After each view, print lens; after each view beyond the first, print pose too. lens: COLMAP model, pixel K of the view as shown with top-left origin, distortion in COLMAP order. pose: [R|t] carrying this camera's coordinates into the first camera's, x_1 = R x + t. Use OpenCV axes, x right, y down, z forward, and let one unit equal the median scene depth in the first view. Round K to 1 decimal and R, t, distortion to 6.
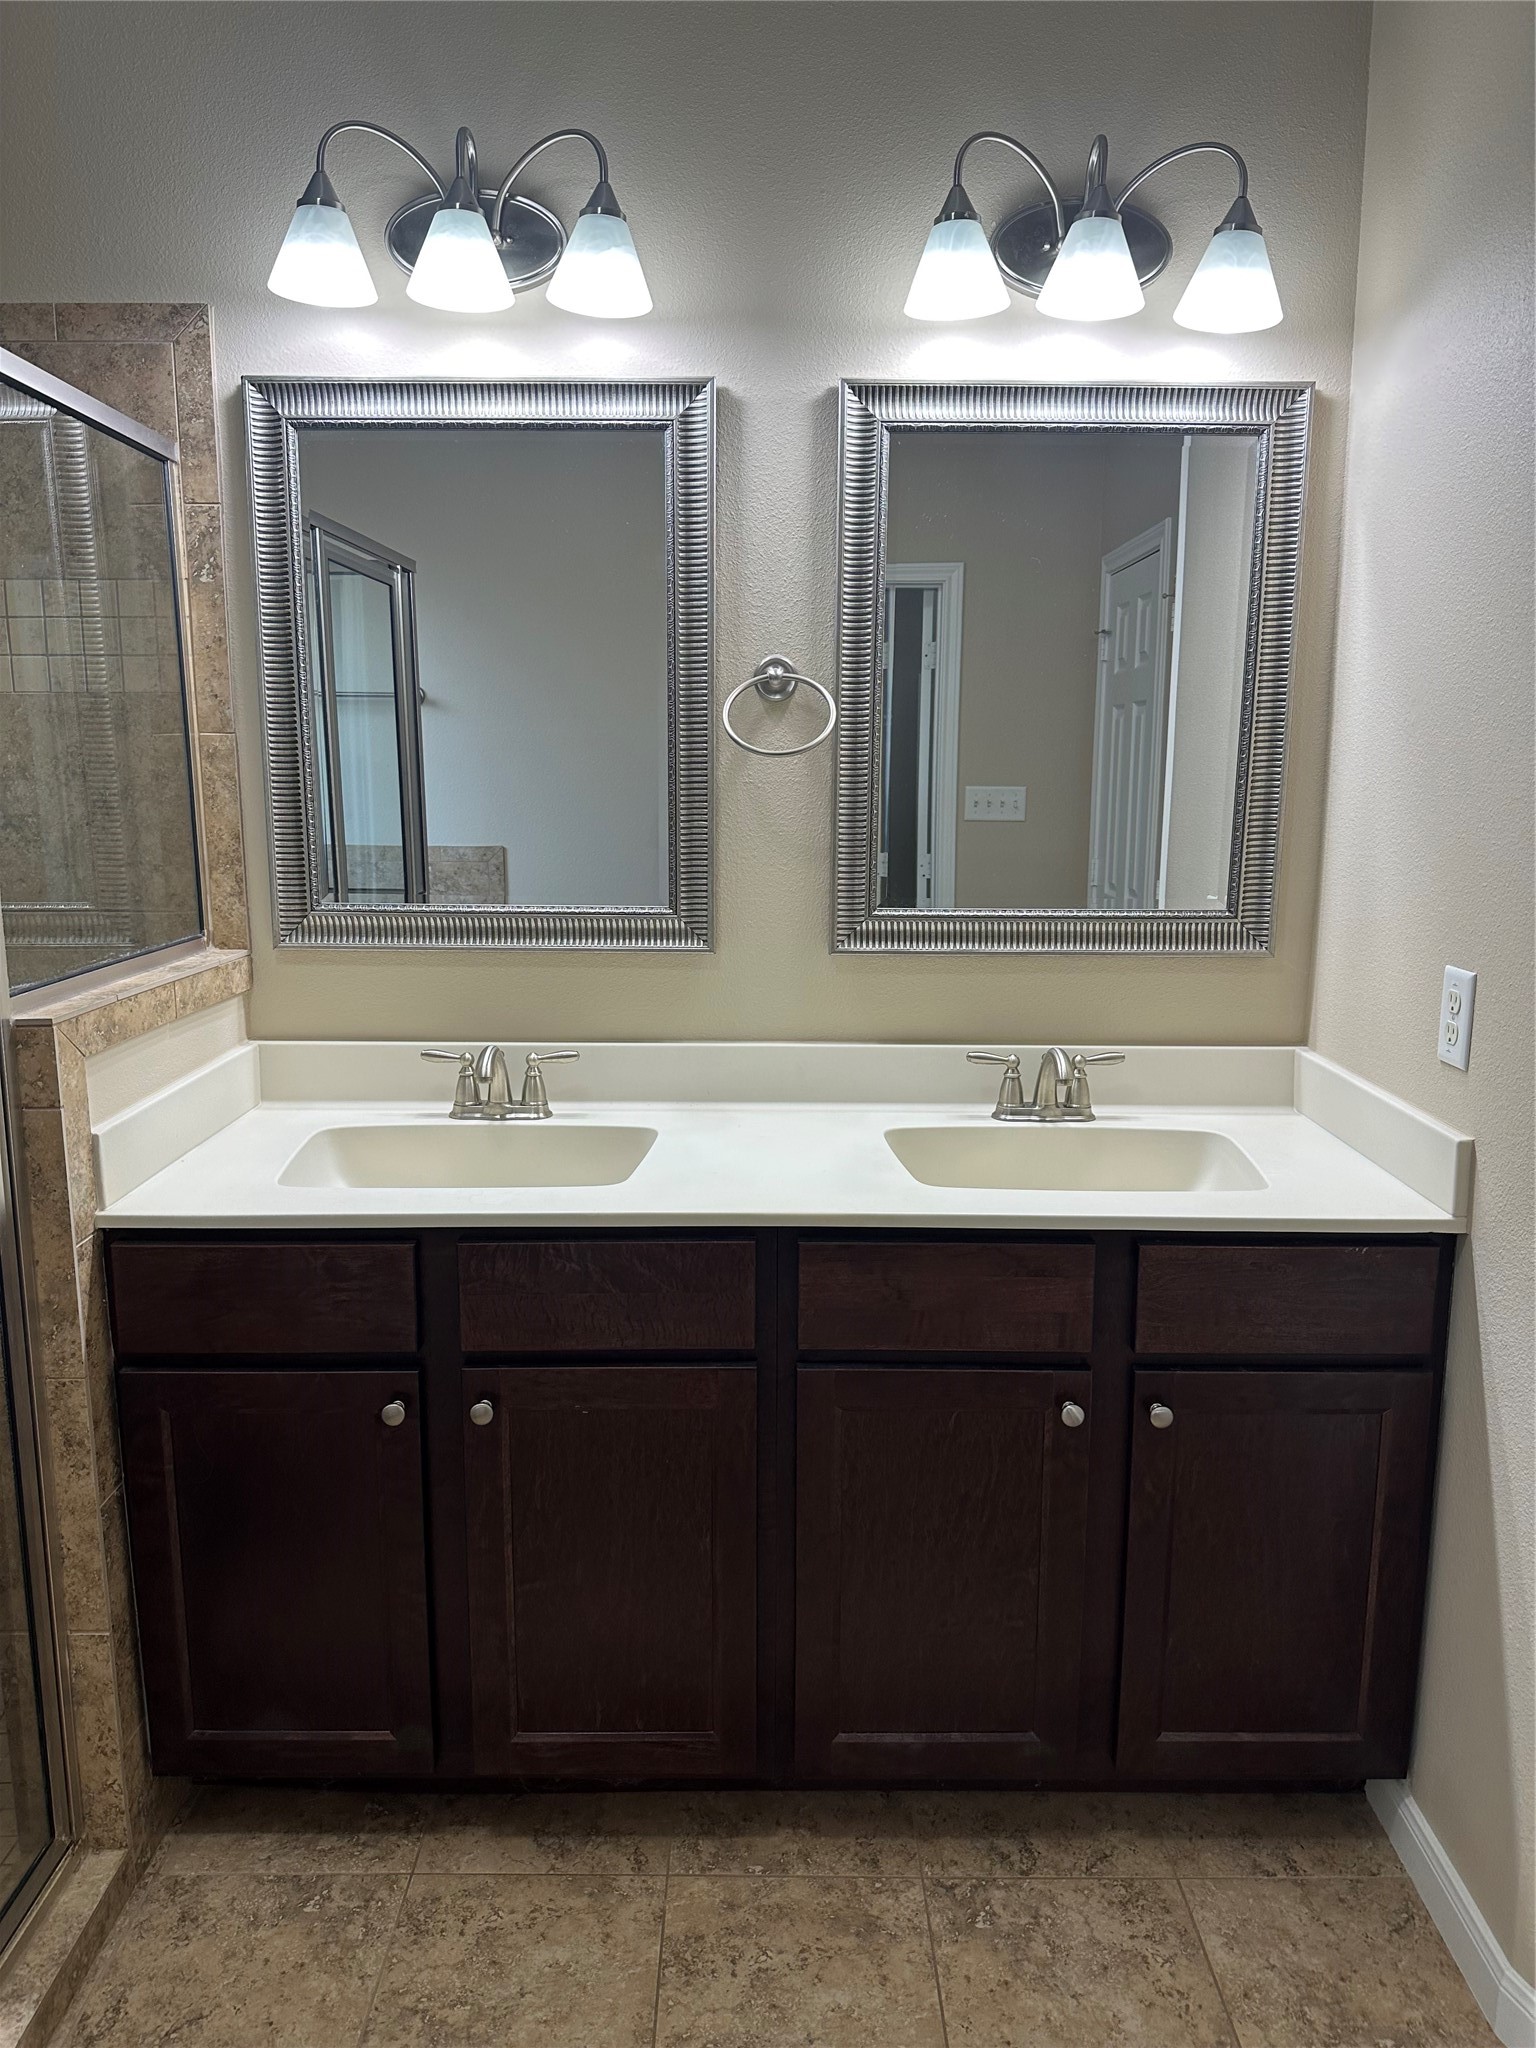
lens RADIAL K [[1444.0, 0, 796.1], [0, 1444.0, 1008.2], [0, 0, 1]] dist [0.053630, -0.071519]
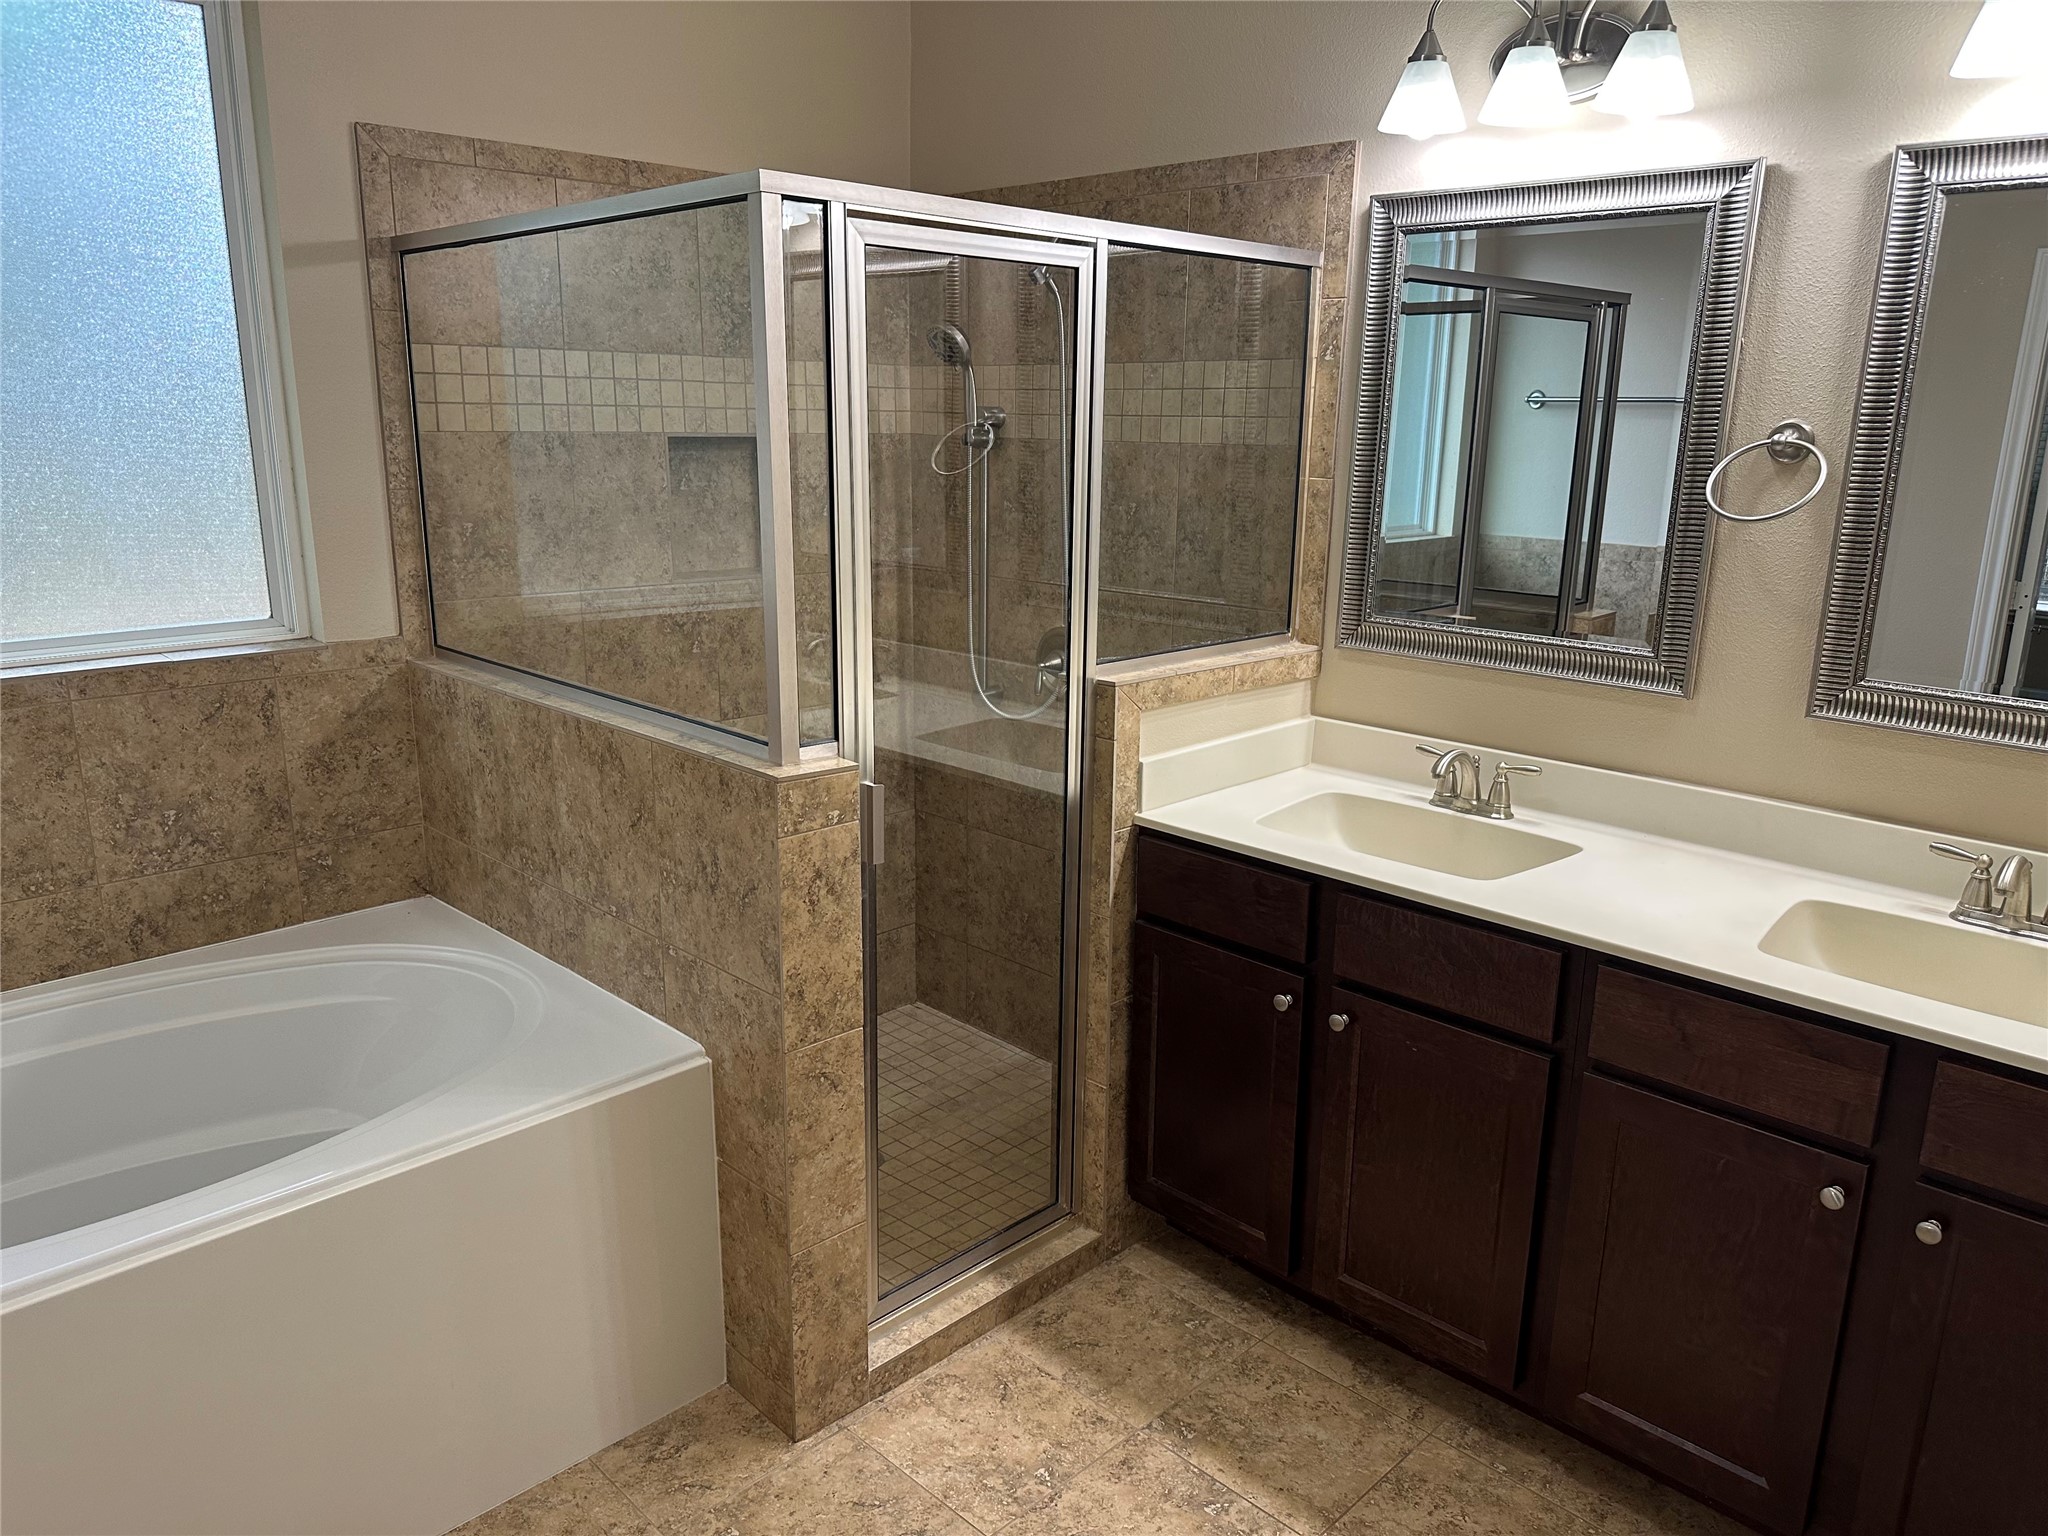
lens RADIAL K [[1444.0, 0, 1024.0], [0, 1444.0, 768.0], [0, 0, 1]] dist [0.132261, -0.209618]
pose [[0.705647, 0.177449, -0.685984, 0.405112], [-0.133121, 0.984095, 0.117627, -0.059197], [0.695946, 0.008316, 0.718046, -0.134056]]
